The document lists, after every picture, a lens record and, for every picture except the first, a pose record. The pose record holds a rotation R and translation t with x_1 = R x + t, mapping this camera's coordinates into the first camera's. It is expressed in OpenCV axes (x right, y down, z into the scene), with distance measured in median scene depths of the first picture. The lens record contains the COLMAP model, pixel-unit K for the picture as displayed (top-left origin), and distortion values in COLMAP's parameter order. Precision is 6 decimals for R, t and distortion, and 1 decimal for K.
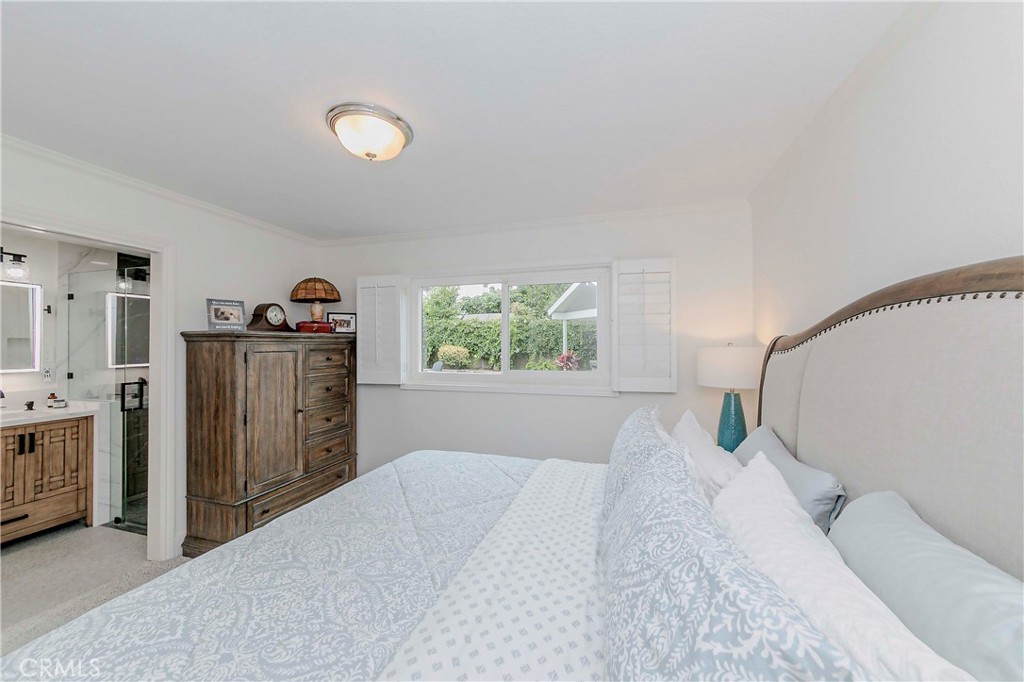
lens RADIAL K [[361.0, 0, 509.2], [0, 361.0, 343.8], [0, 0, 1]] dist [0.005415, 0.000100]
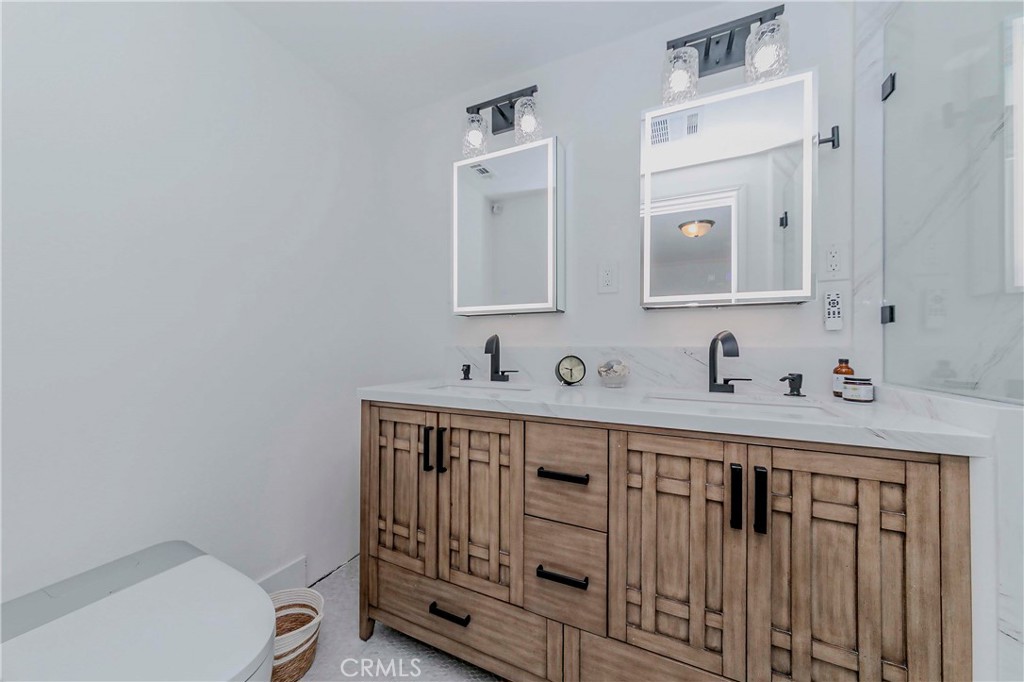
lens RADIAL K [[361.0, 0, 509.2], [0, 361.0, 343.8], [0, 0, 1]] dist [0.005415, 0.000100]
pose [[-0.150702, 0.000159, -0.988579, -0.777792], [0.005674, 0.999984, -0.000704, 0.110154], [0.988563, -0.005715, -0.150701, 0.667916]]
